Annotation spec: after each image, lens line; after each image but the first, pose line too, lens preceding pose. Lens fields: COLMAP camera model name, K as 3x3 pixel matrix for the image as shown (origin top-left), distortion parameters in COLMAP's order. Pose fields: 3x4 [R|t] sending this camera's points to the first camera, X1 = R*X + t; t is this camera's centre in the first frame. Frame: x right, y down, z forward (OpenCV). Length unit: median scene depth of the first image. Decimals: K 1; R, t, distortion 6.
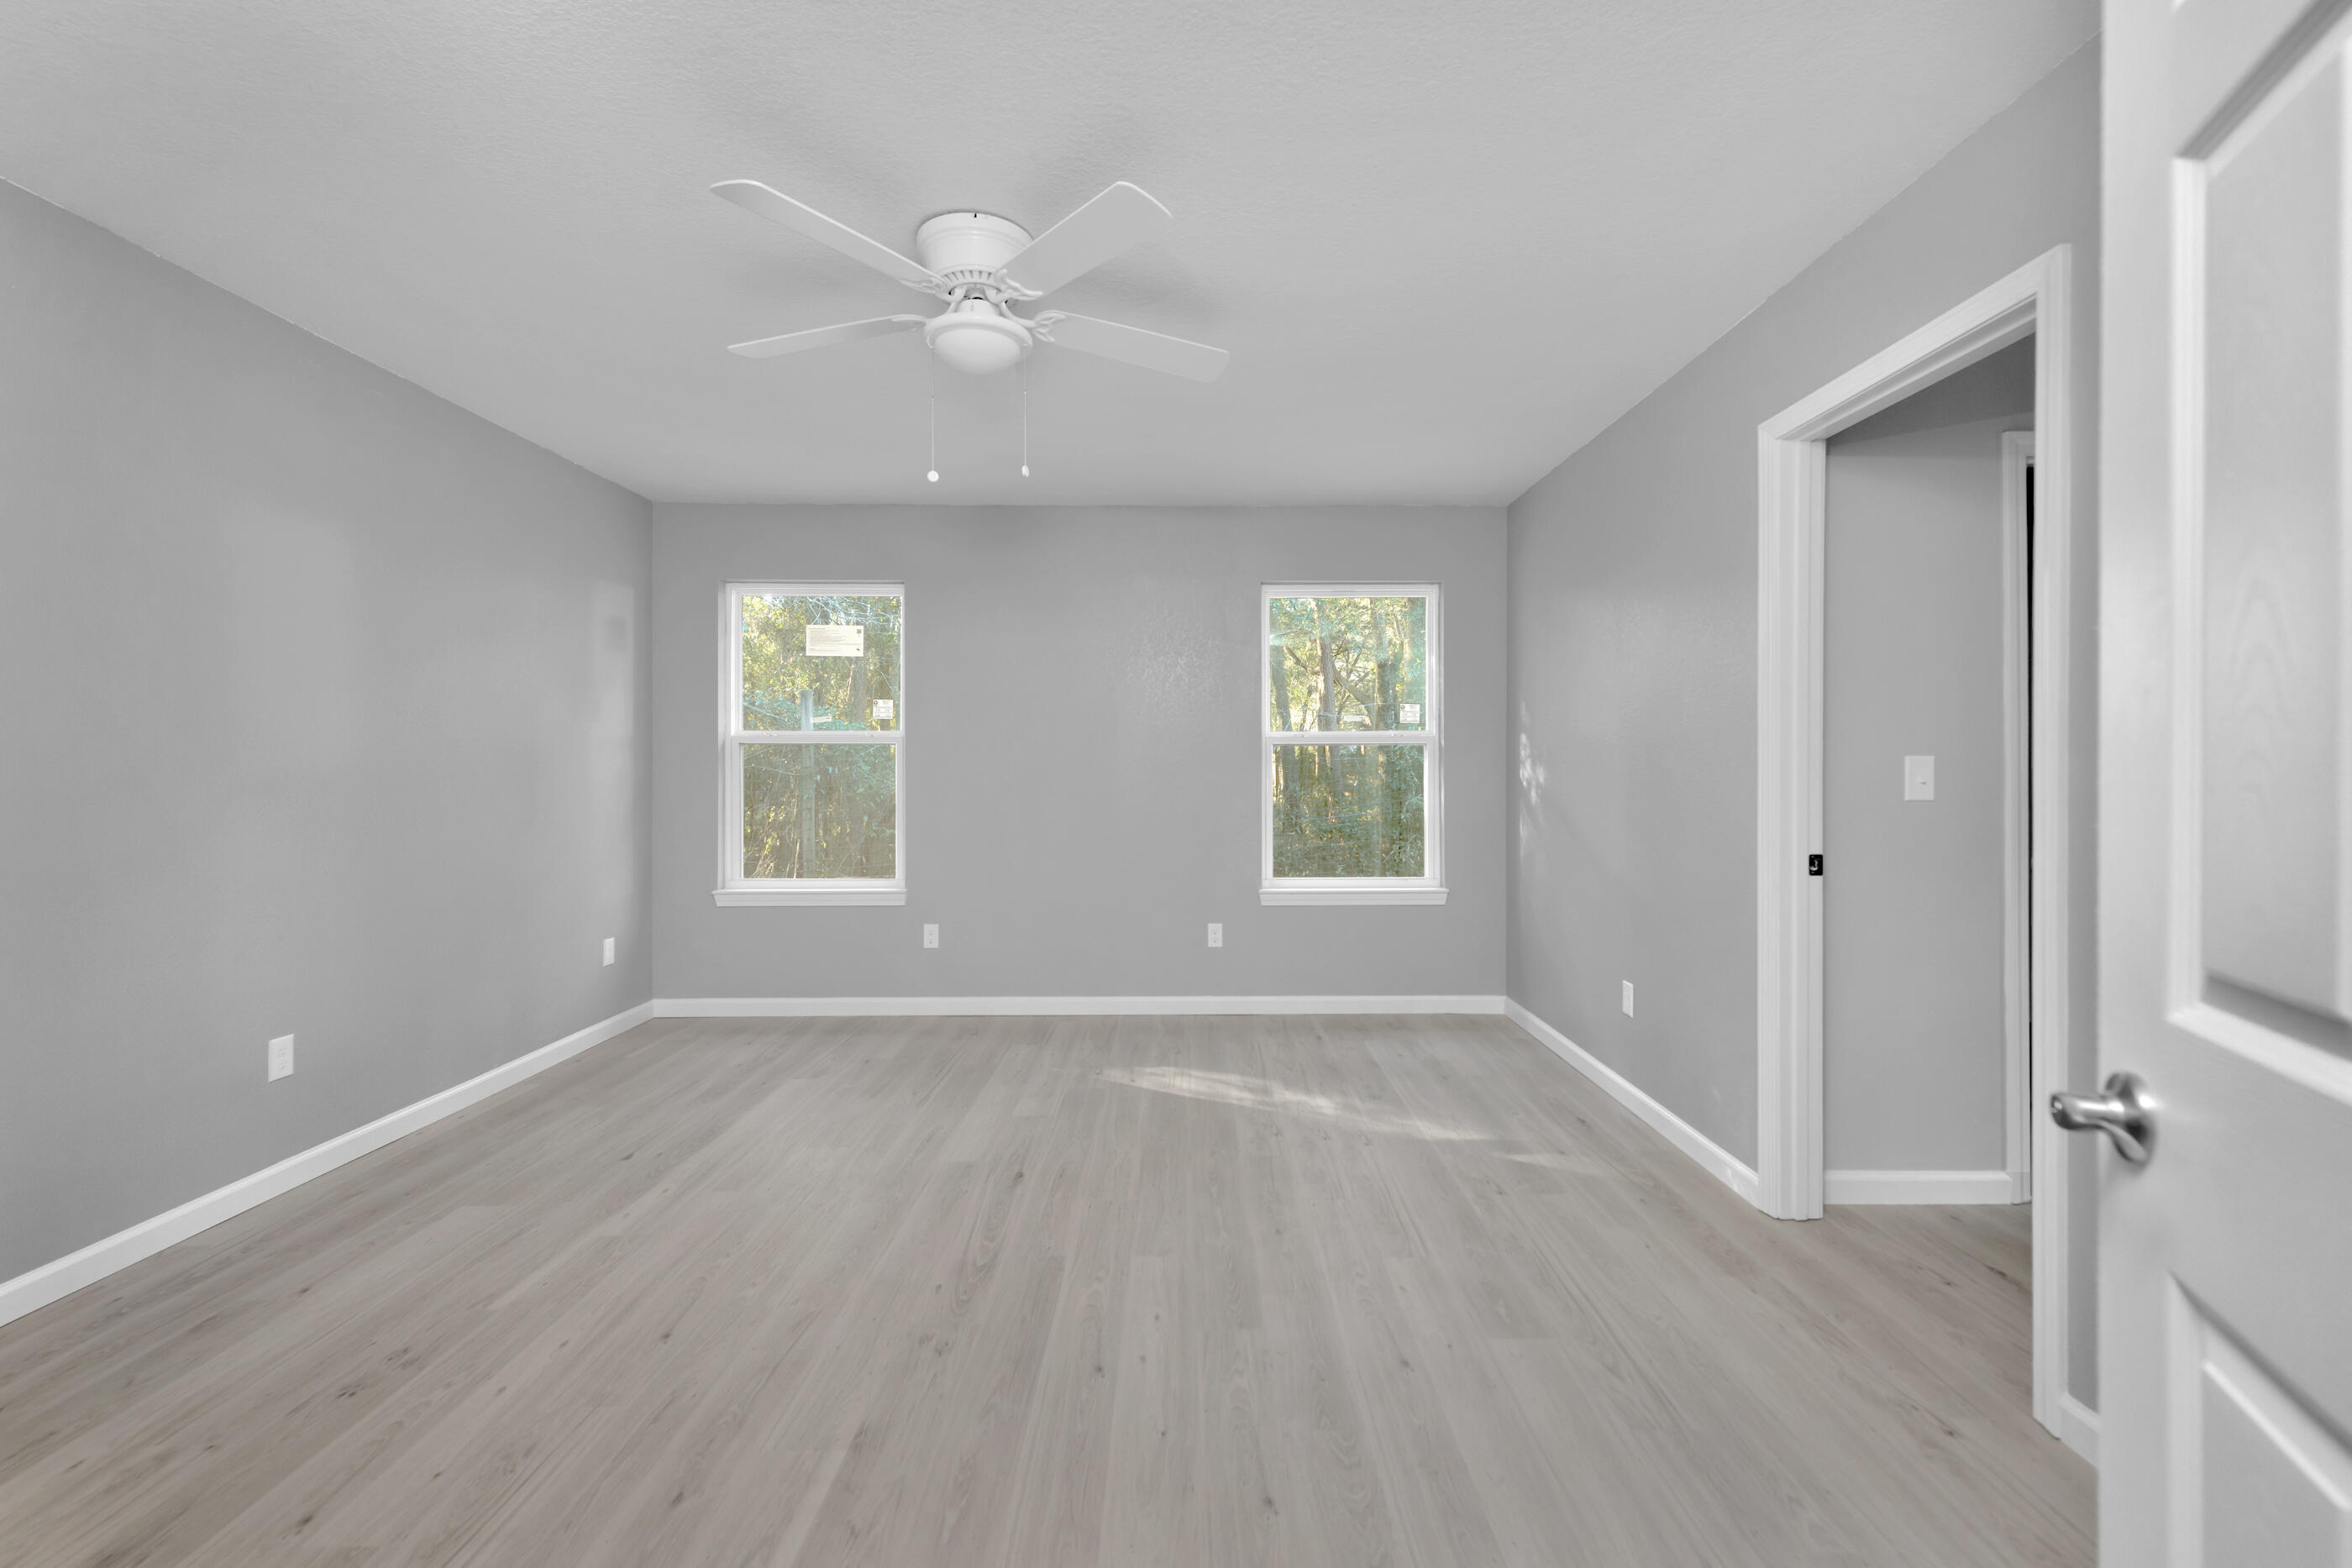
lens RADIAL K [[937.5, 0, 1196.1], [0, 937.5, 776.9], [0, 0, 1]] dist [0.003894, -0.000054]
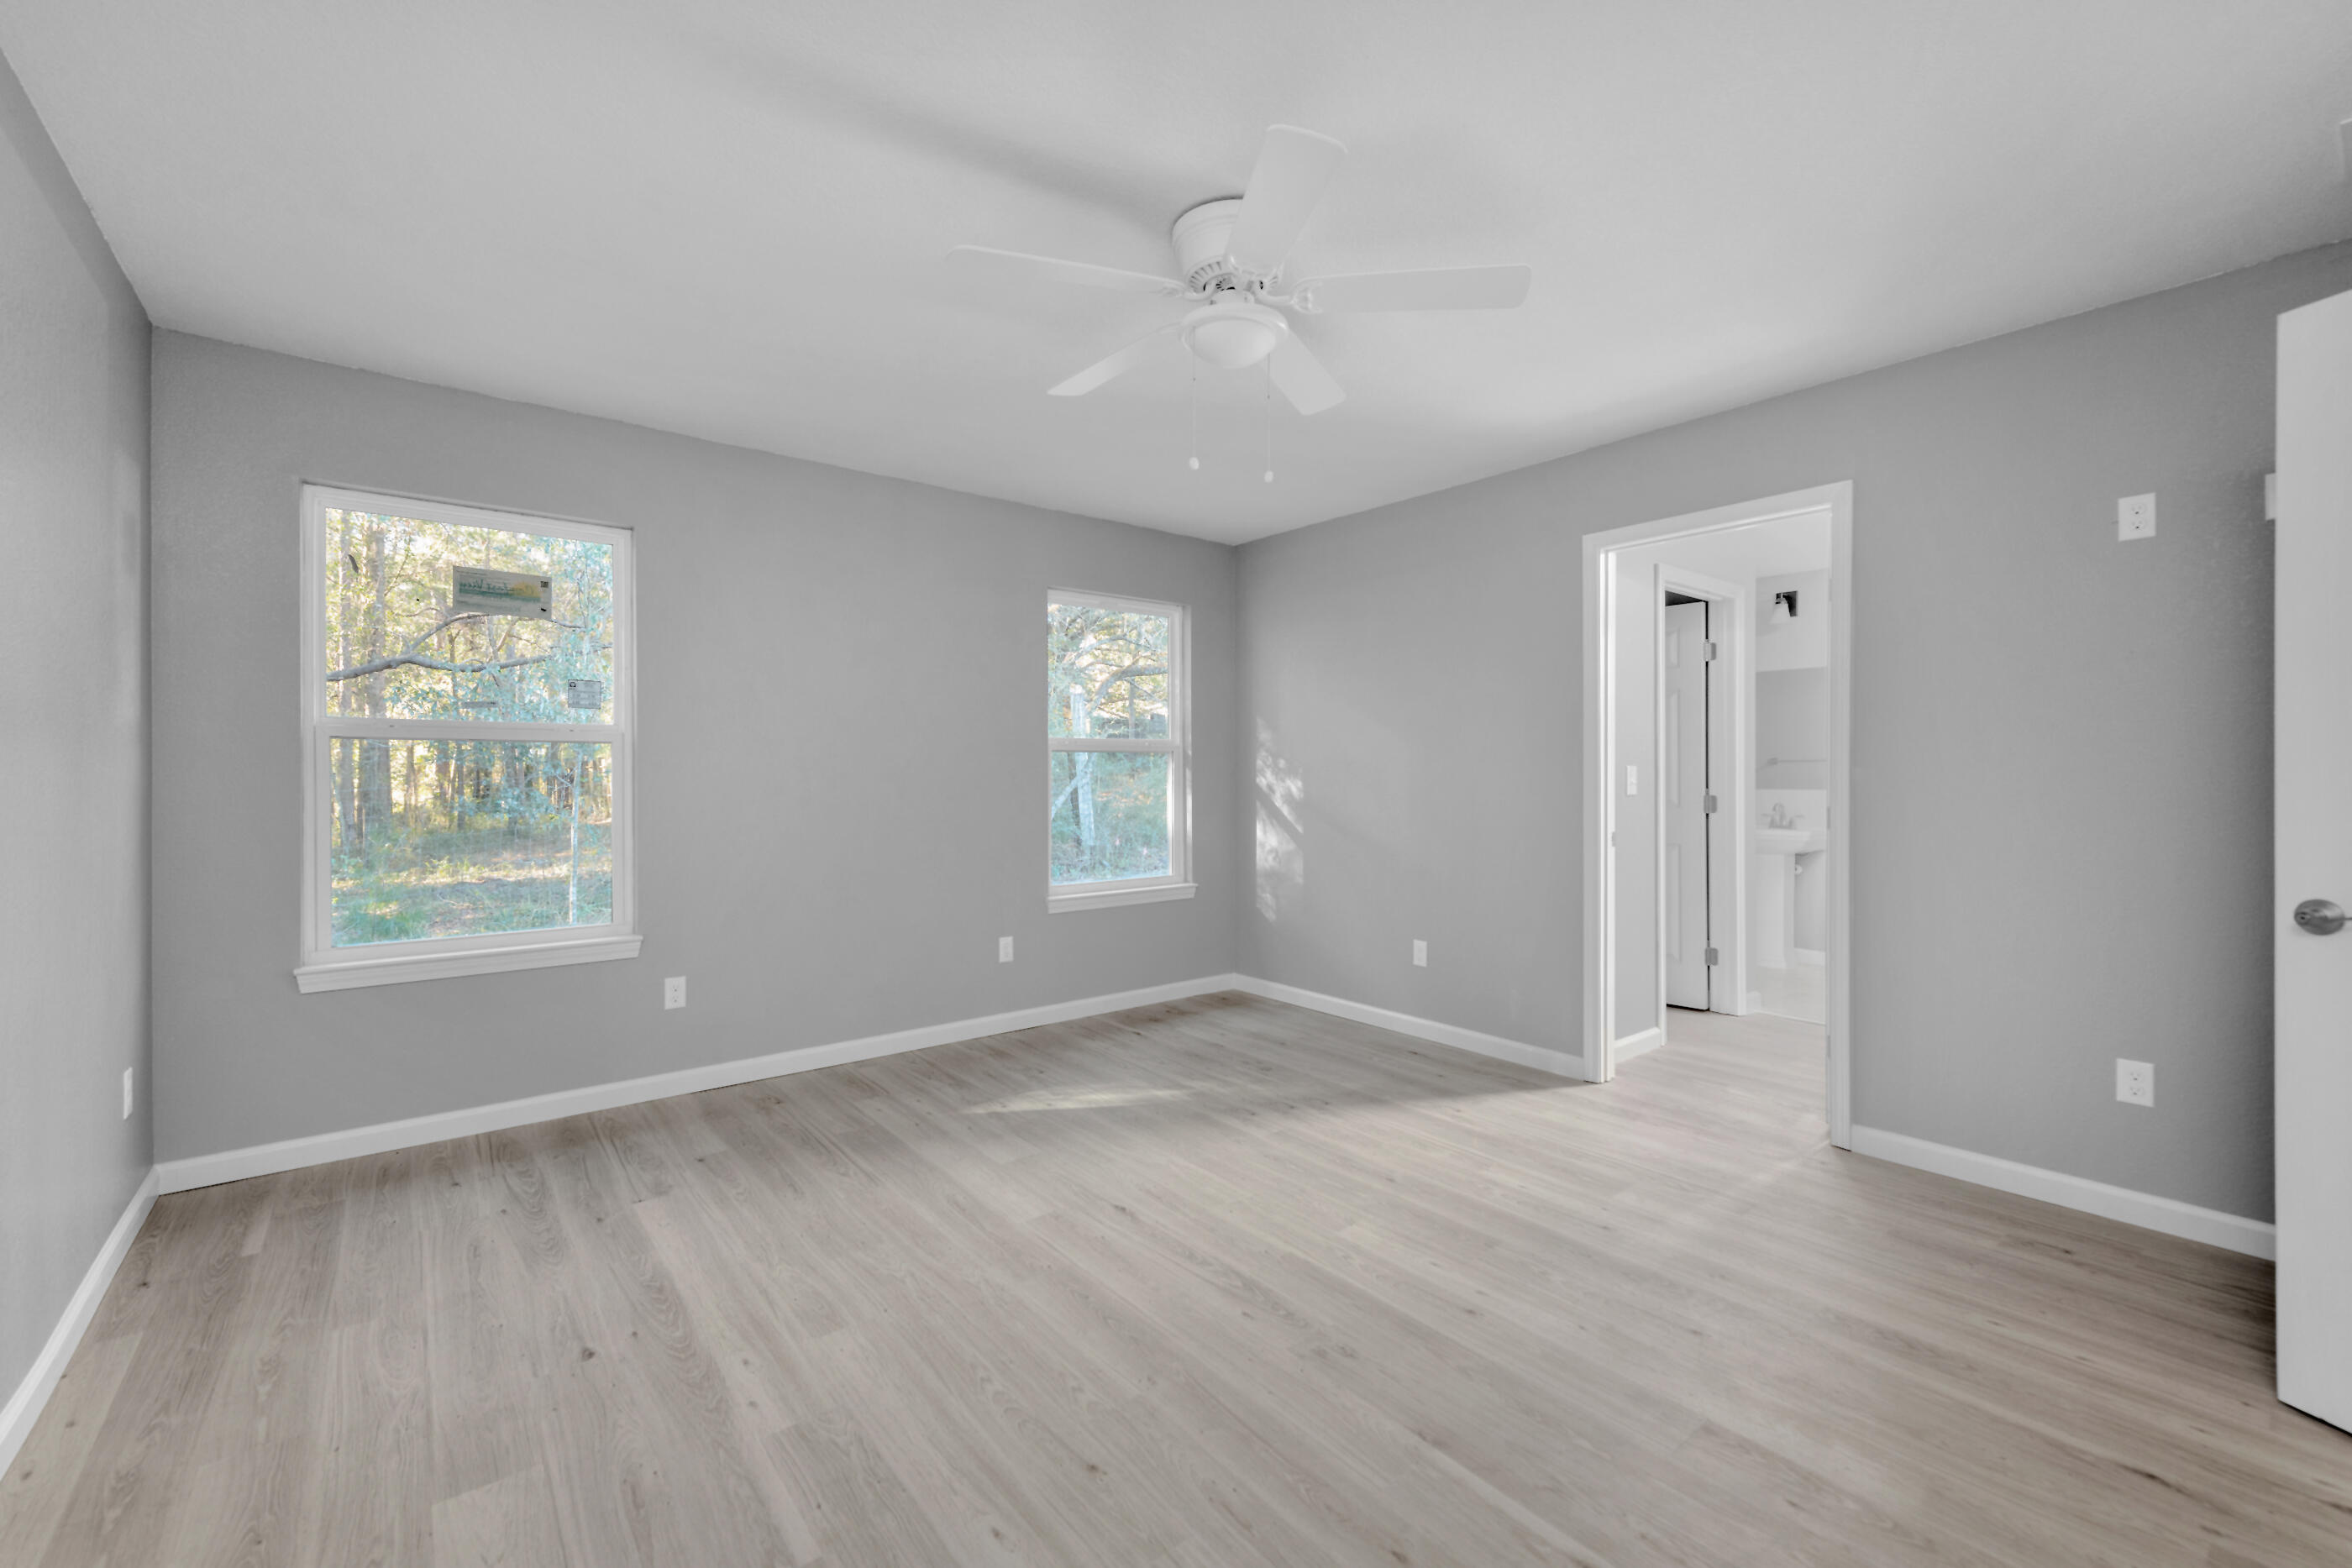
lens RADIAL K [[937.5, 0, 1190.5], [0, 937.5, 777.1], [0, 0, 1]] dist [0.003894, -0.000054]
pose [[0.791123, -0.001412, 0.611656, -0.552805], [0.007292, 0.999948, -0.007122, 0.001074], [-0.611614, 0.010095, 0.791092, 0.166022]]
